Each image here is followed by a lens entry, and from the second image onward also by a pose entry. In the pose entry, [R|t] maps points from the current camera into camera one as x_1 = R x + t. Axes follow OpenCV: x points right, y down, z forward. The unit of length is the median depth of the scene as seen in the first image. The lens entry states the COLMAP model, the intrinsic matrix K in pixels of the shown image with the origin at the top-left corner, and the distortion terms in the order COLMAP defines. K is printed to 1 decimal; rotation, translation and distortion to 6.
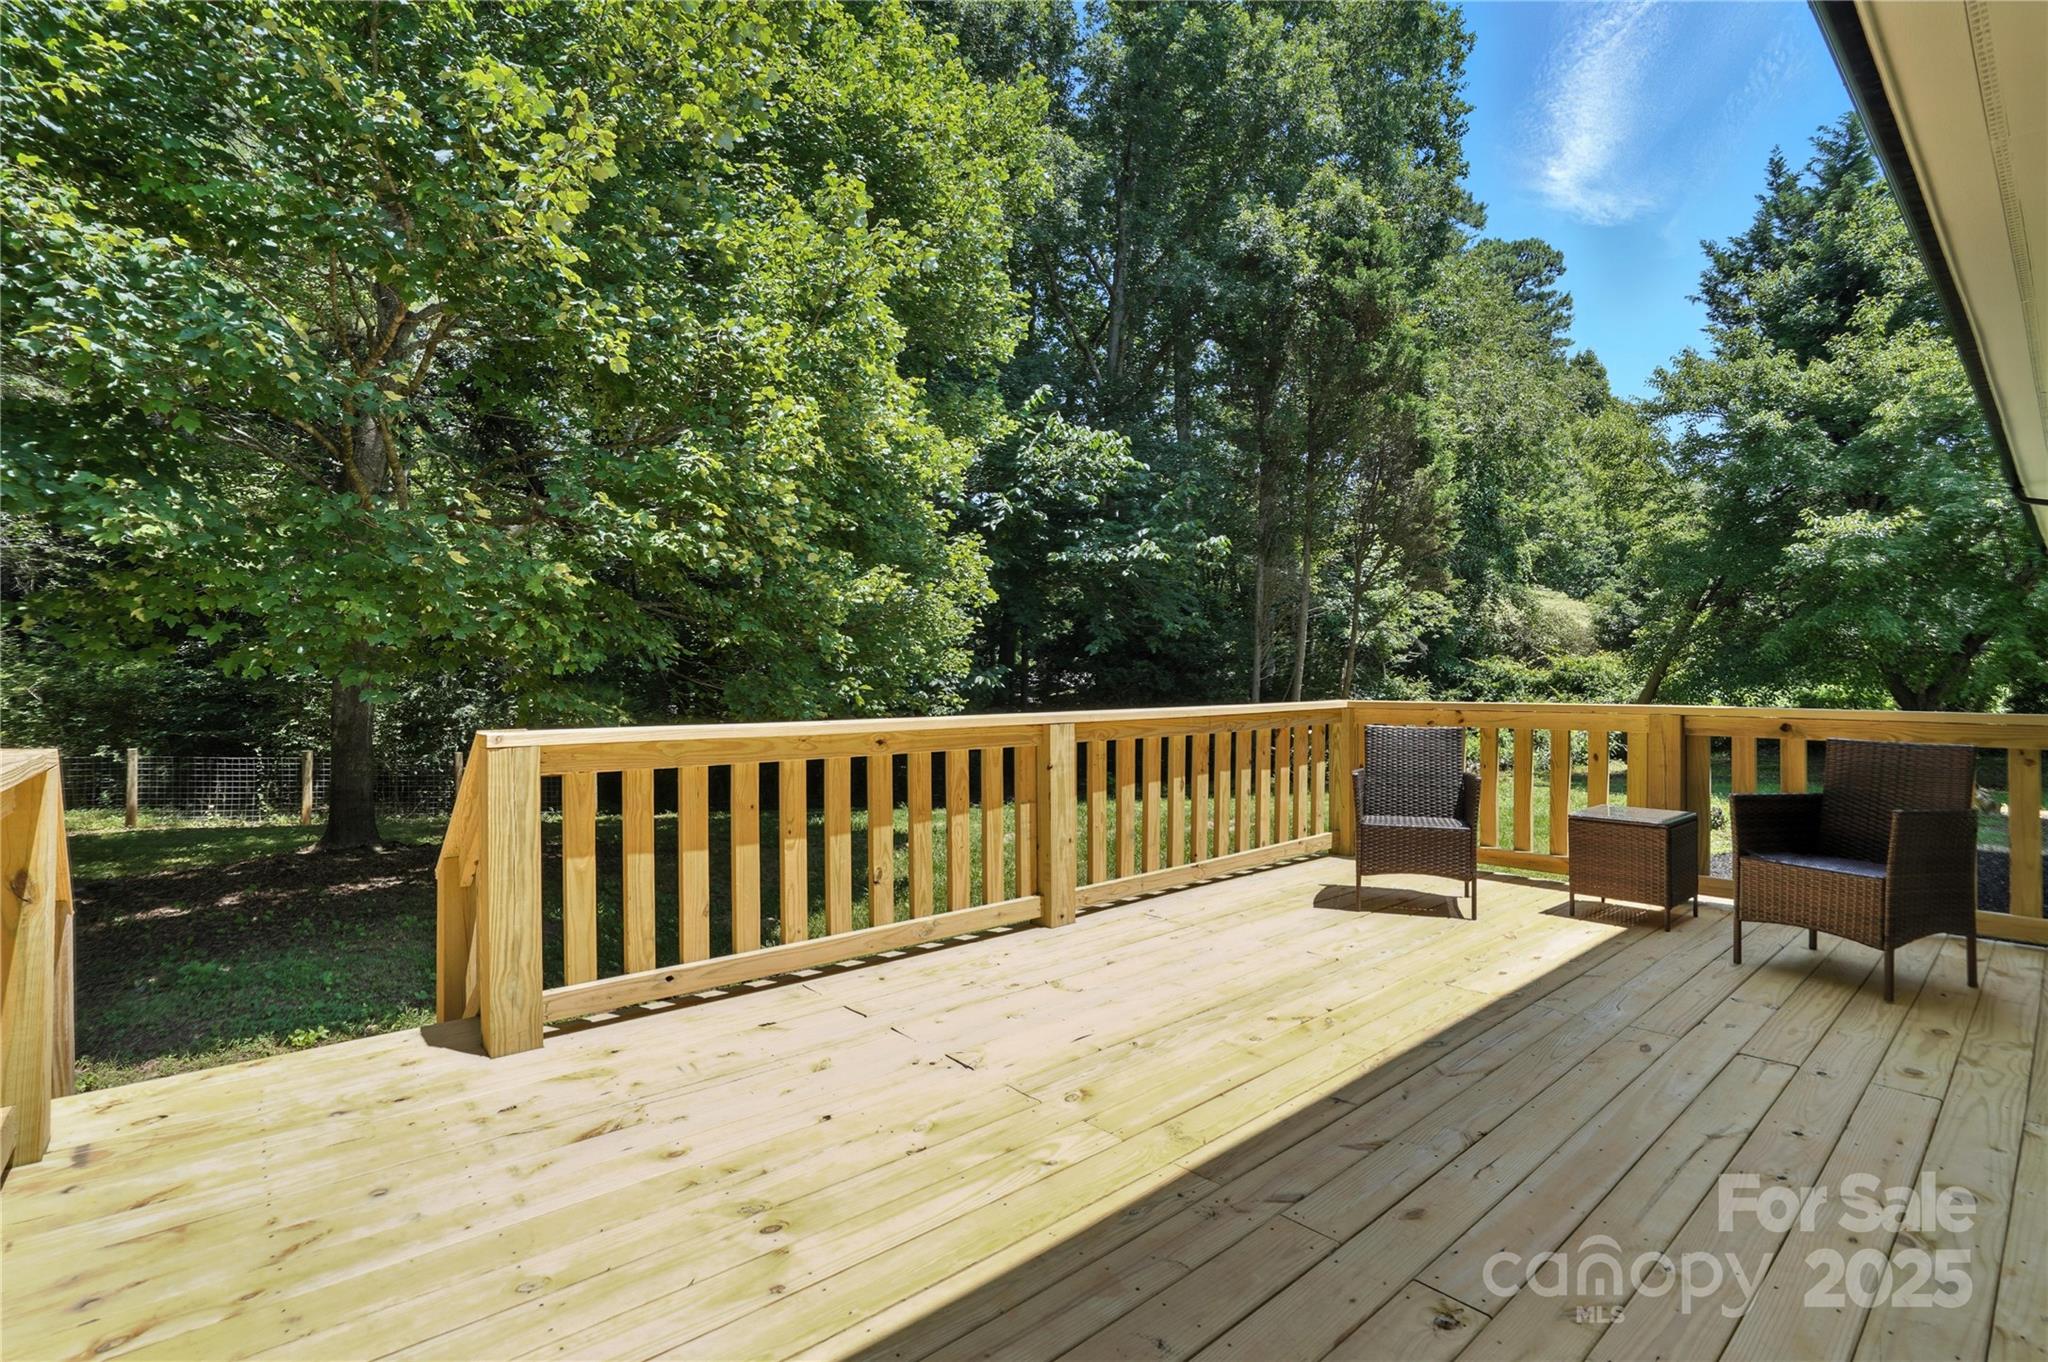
lens RADIAL K [[952.5, 0, 1012.1], [0, 952.5, 660.3], [0, 0, 1]] dist [-0.020115, 0.002335]
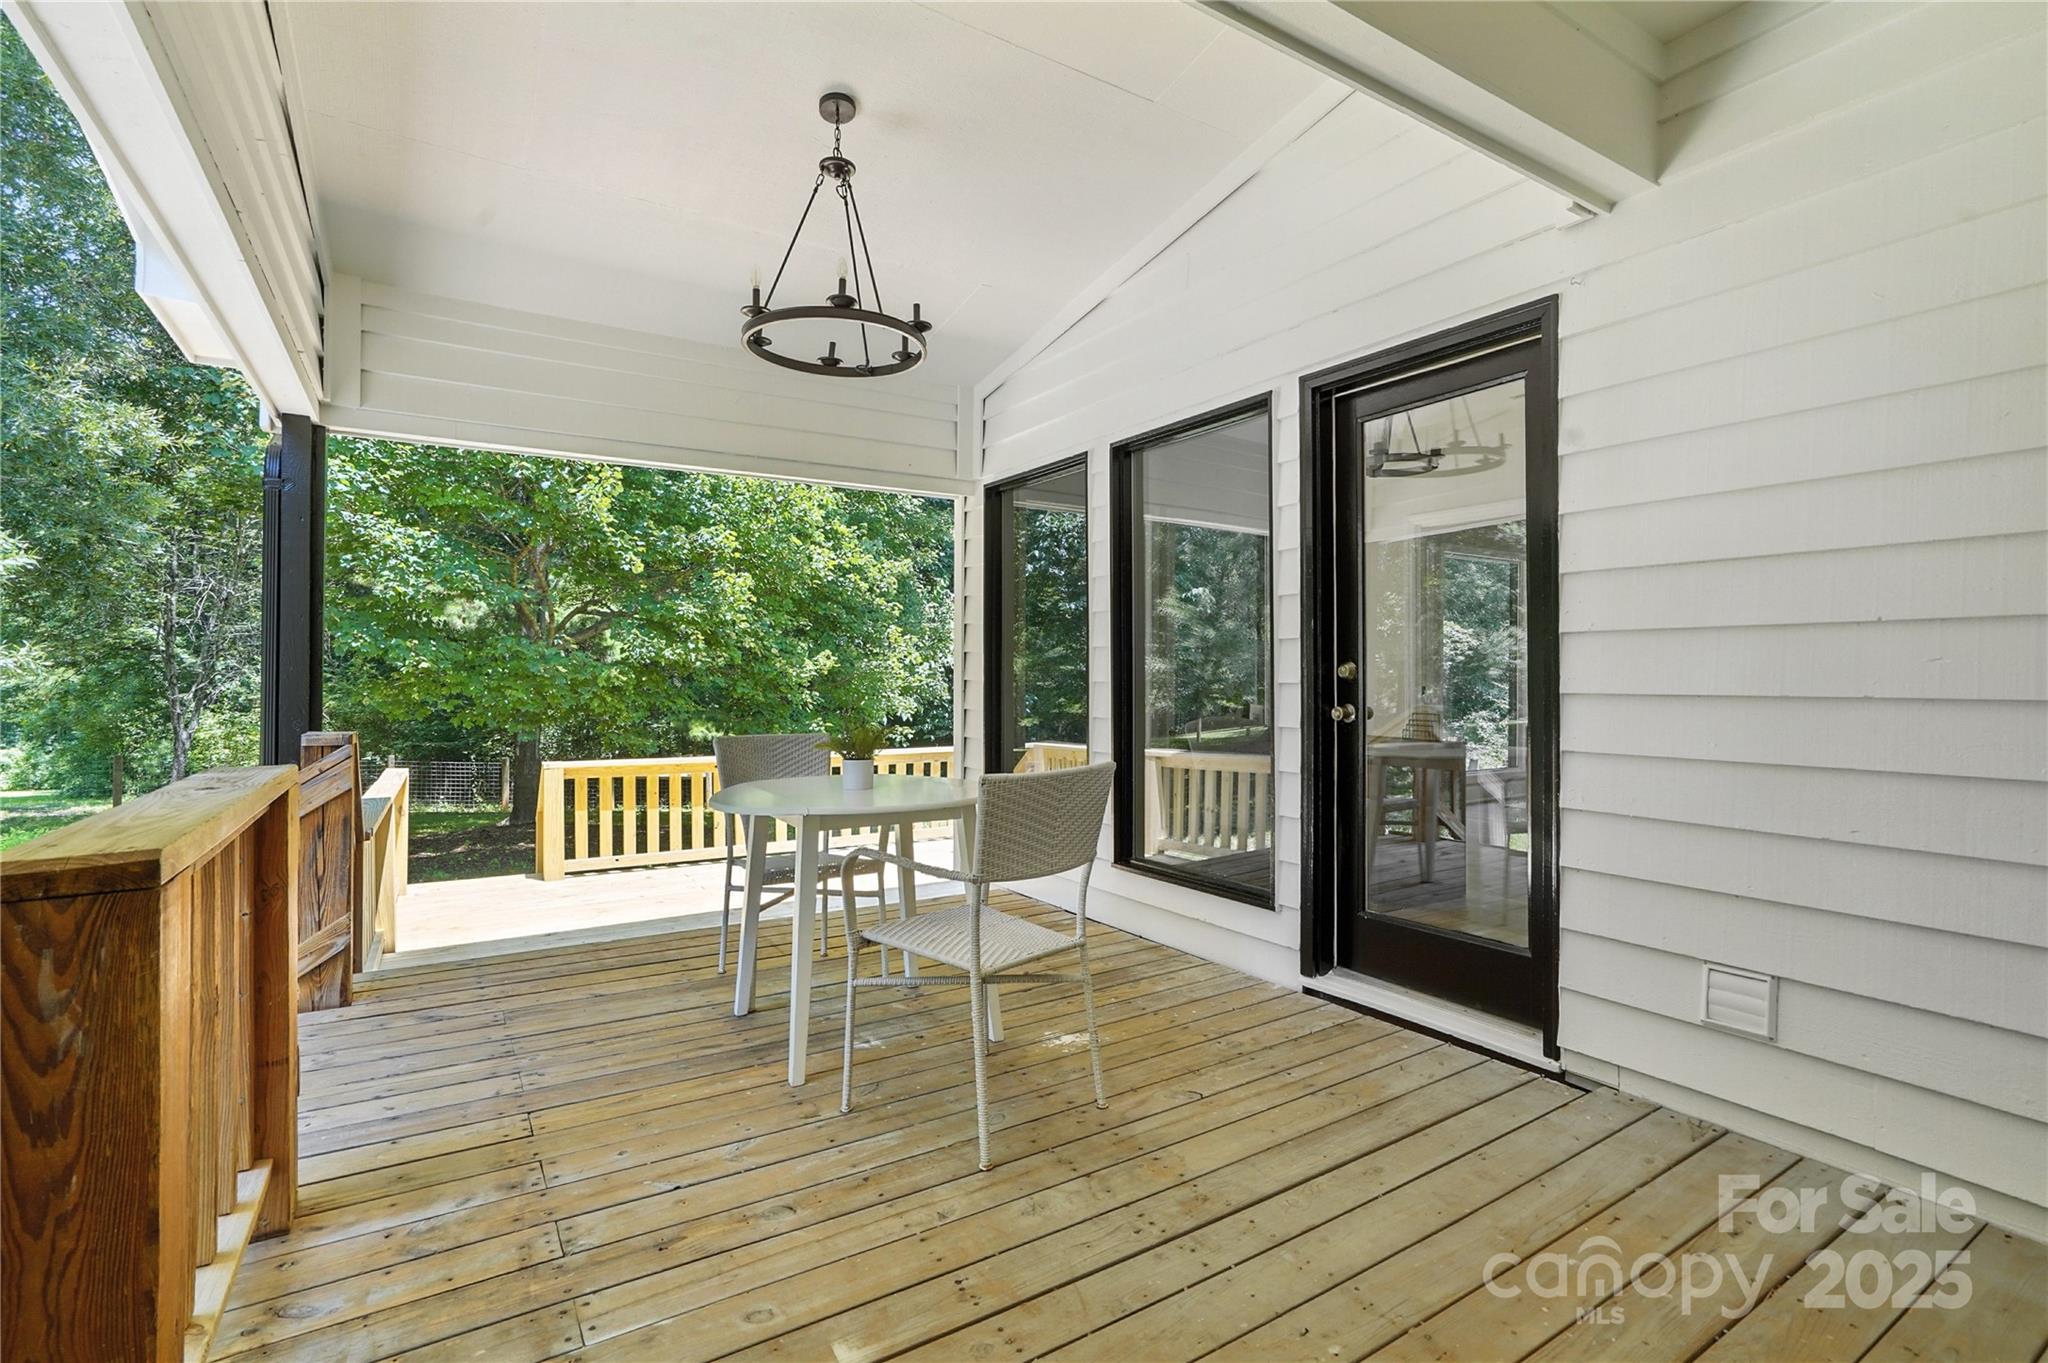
lens RADIAL K [[952.5, 0, 1035.0], [0, 952.5, 681.7], [0, 0, 1]] dist [-0.020115, 0.002335]
pose [[0.990125, 0.000793, -0.140186, 0.357098], [0.001026, 0.999916, 0.012905, -0.055788], [0.140185, -0.012921, 0.990041, -0.438020]]
